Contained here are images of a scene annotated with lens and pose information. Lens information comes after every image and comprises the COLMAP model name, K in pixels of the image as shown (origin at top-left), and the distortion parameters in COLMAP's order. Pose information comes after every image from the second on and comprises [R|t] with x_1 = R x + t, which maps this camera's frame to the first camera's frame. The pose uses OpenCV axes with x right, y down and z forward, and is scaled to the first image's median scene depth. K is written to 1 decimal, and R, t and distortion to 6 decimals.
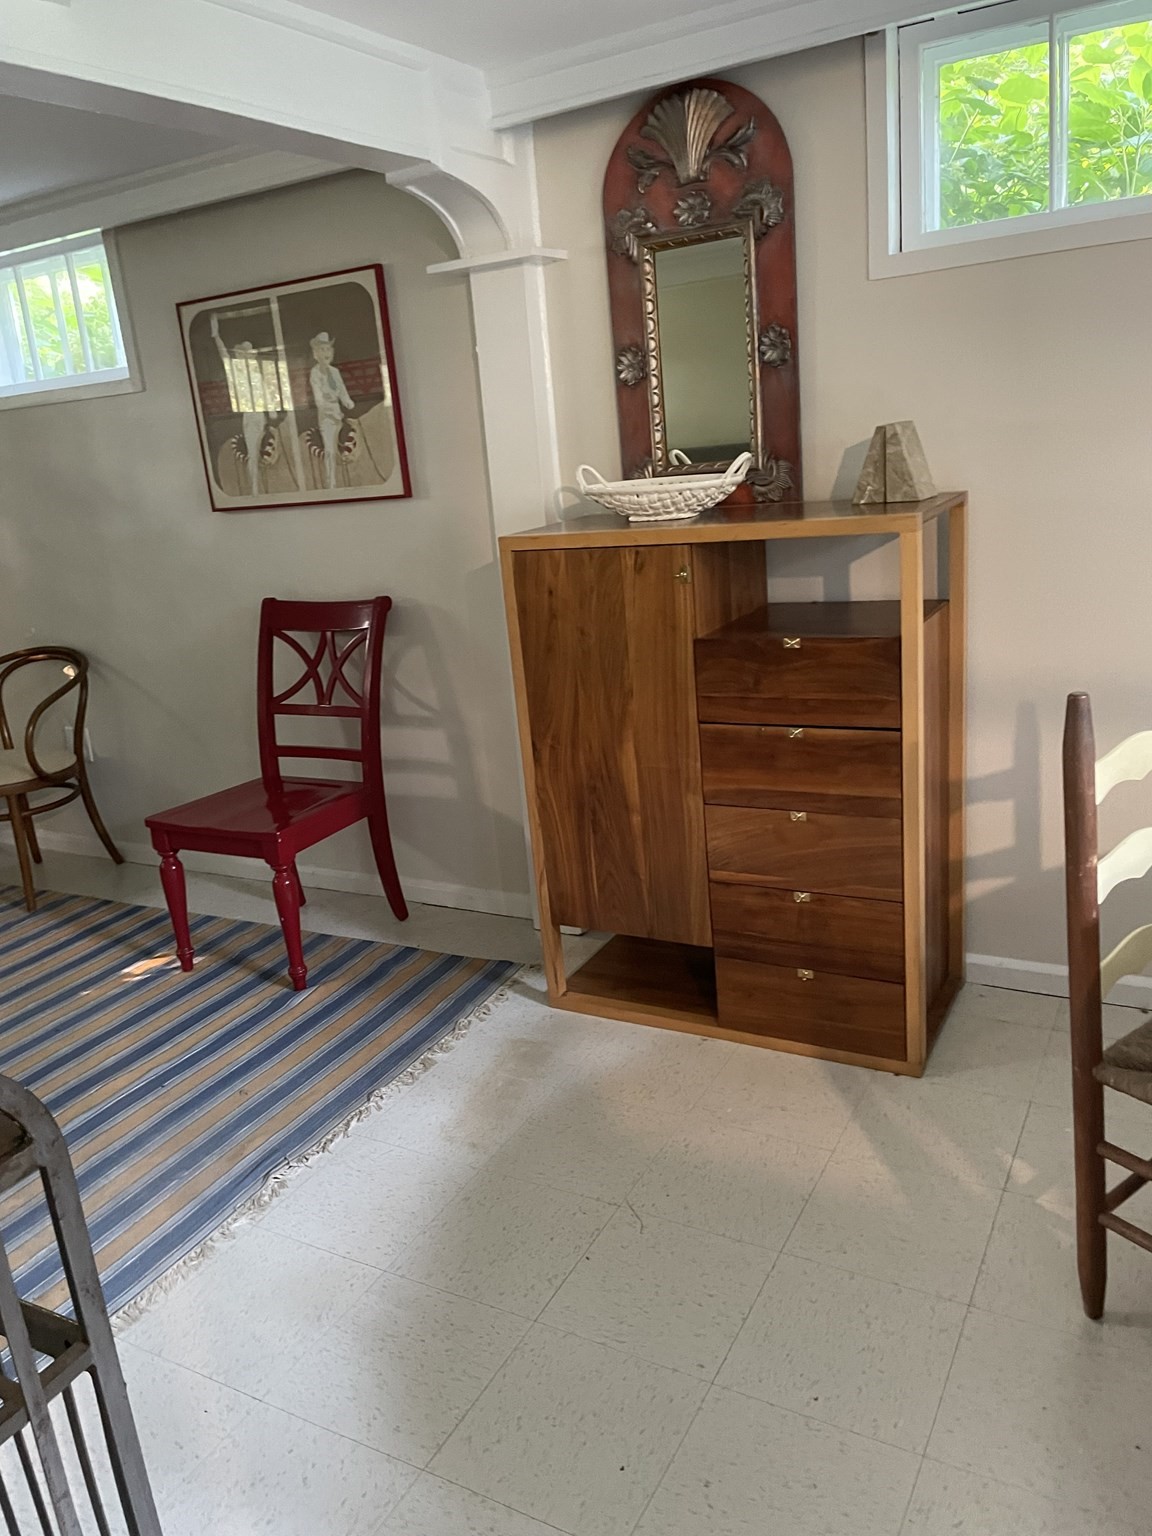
lens RADIAL K [[1167.2, 0, 579.9], [0, 1167.2, 767.9], [0, 0, 1]] dist [0.083061, -0.090163]
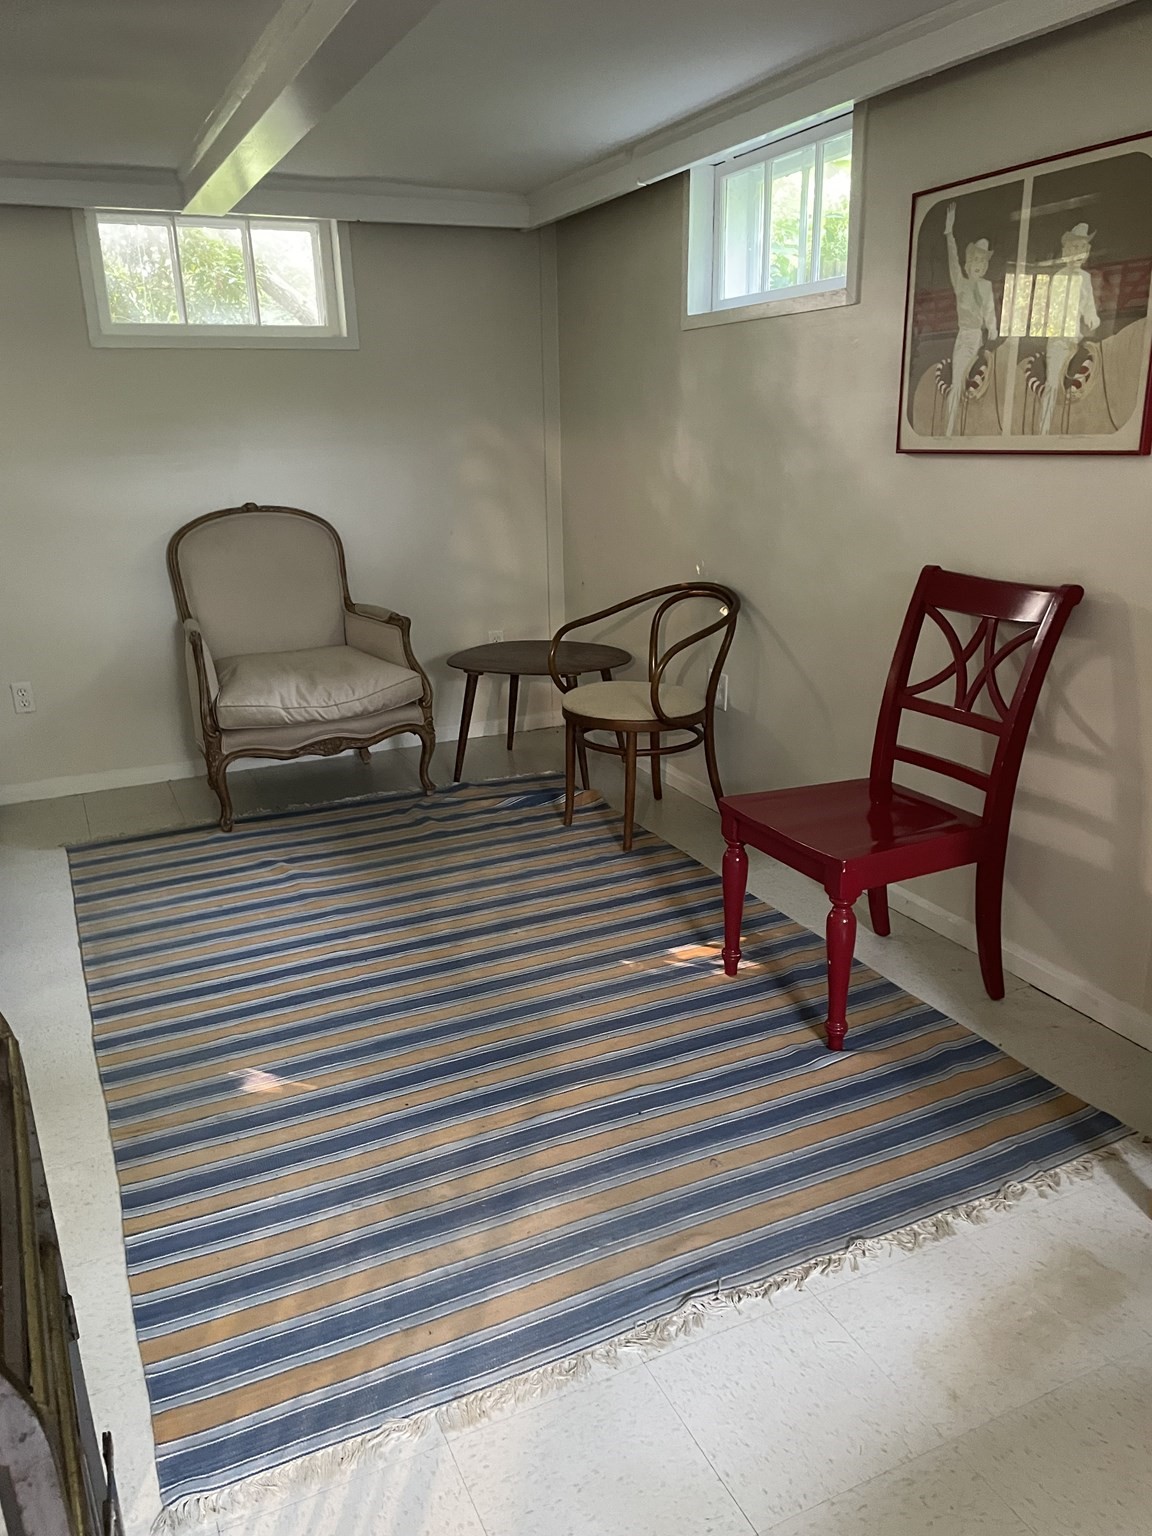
lens RADIAL K [[1167.2, 0, 586.4], [0, 1167.2, 777.4], [0, 0, 1]] dist [0.083061, -0.090163]
pose [[0.805515, 0.240947, -0.541379, 0.019922], [-0.207065, 0.970460, 0.123823, -0.056061], [0.555221, 0.012359, 0.831611, 0.200723]]
